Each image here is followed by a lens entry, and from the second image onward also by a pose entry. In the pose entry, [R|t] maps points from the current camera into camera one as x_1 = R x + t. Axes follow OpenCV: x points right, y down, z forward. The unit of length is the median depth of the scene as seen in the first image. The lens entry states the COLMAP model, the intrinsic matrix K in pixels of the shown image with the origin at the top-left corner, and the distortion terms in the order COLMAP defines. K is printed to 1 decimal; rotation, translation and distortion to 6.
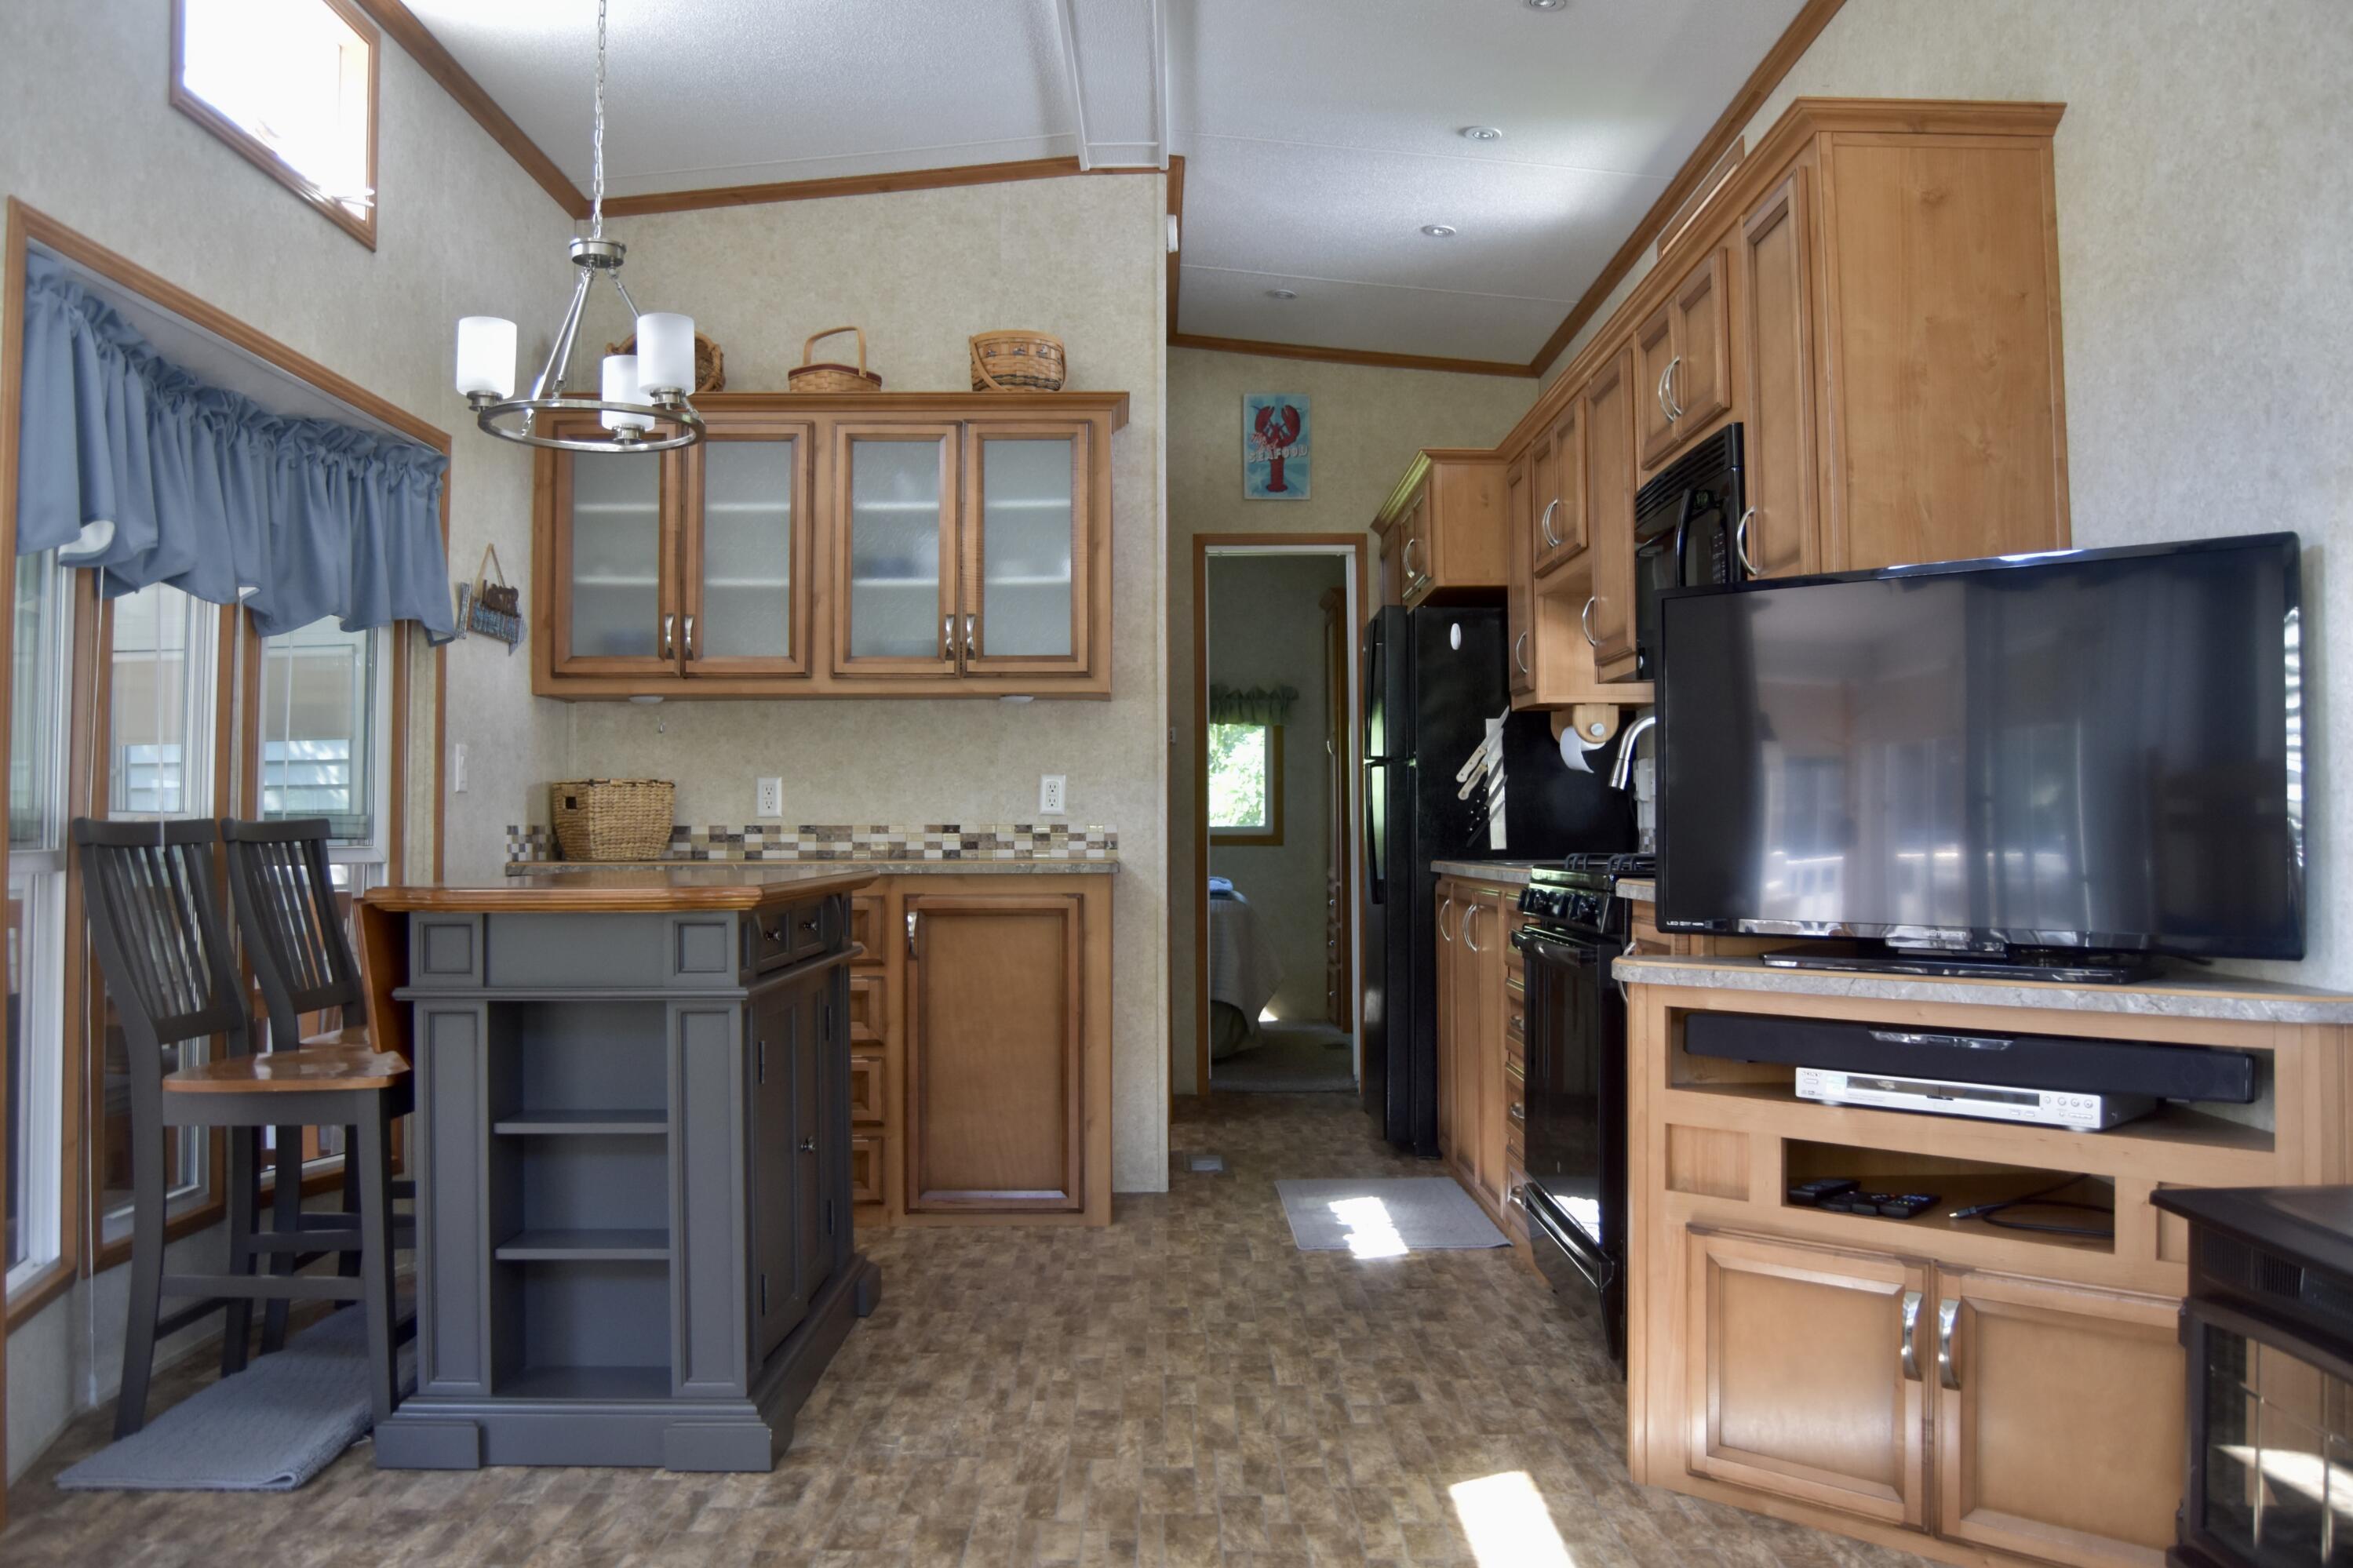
lens RADIAL K [[1870.6, 0, 1176.5], [0, 1870.6, 784.0], [0, 0, 1]] dist [-0.131819, 0.070497]
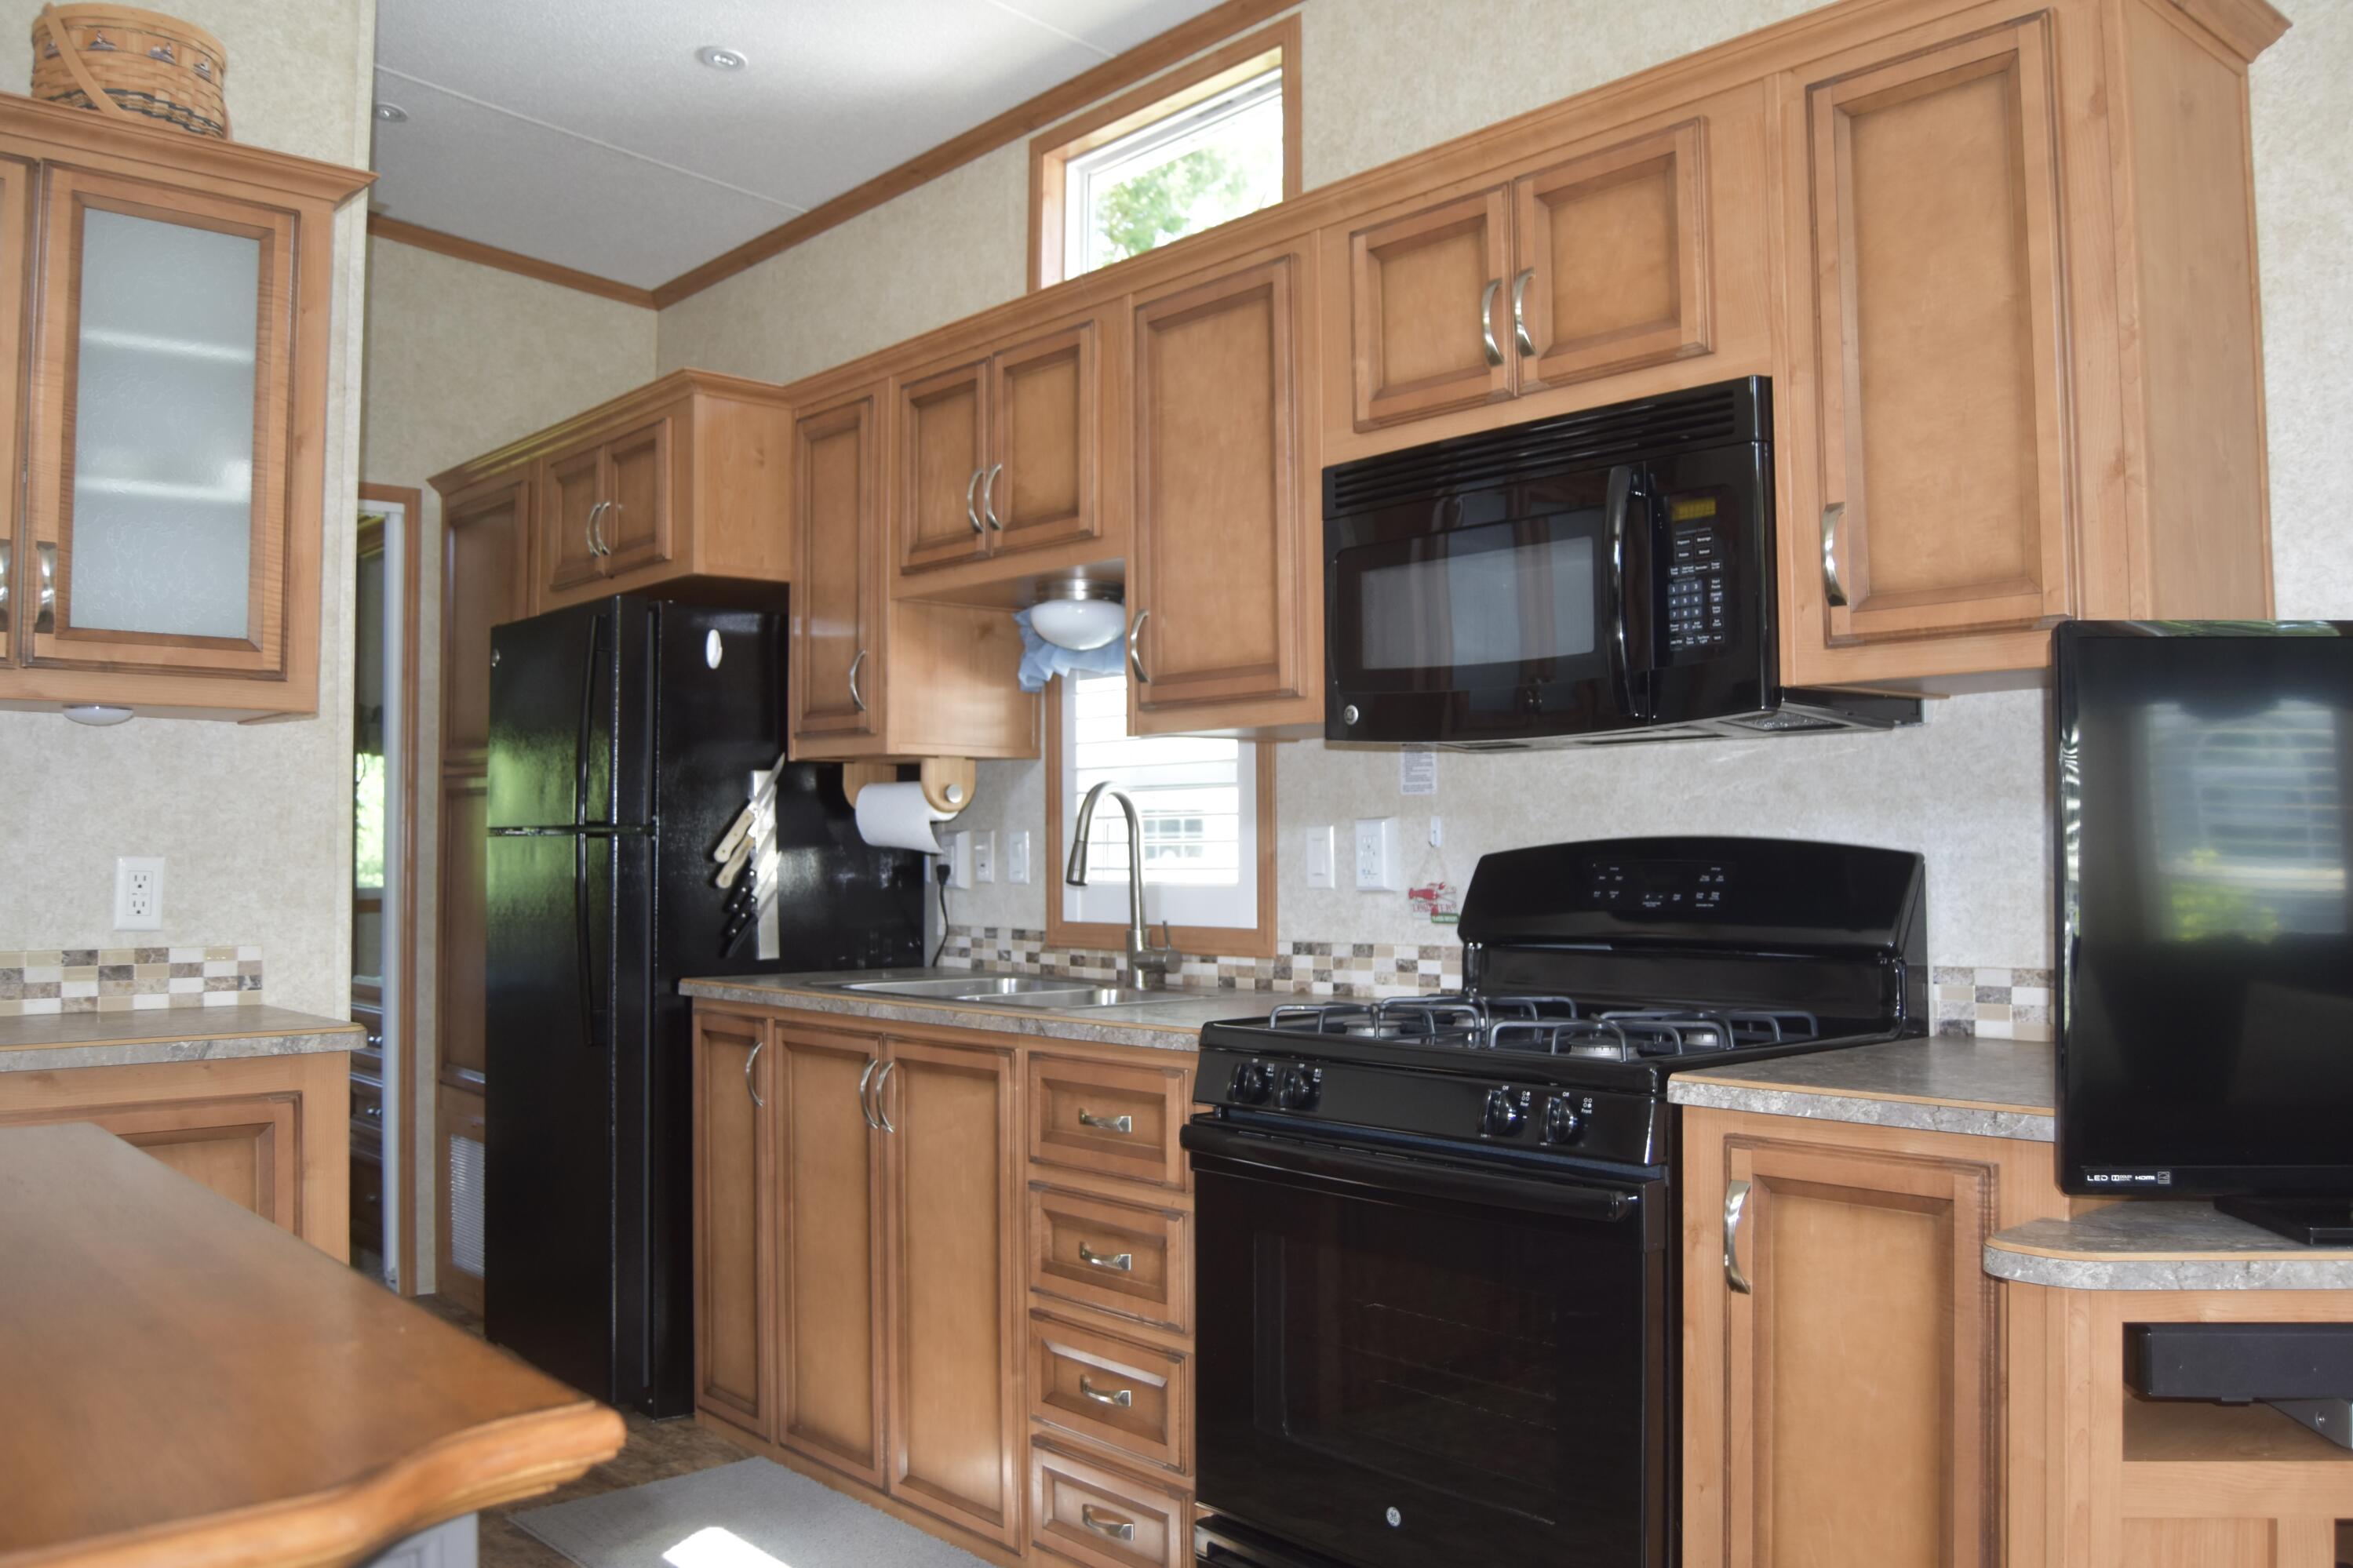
lens RADIAL K [[1870.6, 0, 1176.5], [0, 1870.6, 784.0], [0, 0, 1]] dist [-0.131819, 0.070497]
pose [[0.745707, 0.025844, 0.665773, -0.190622], [-0.016104, 0.999655, -0.020767, -0.019811], [-0.666080, 0.004765, 0.745865, 0.411136]]
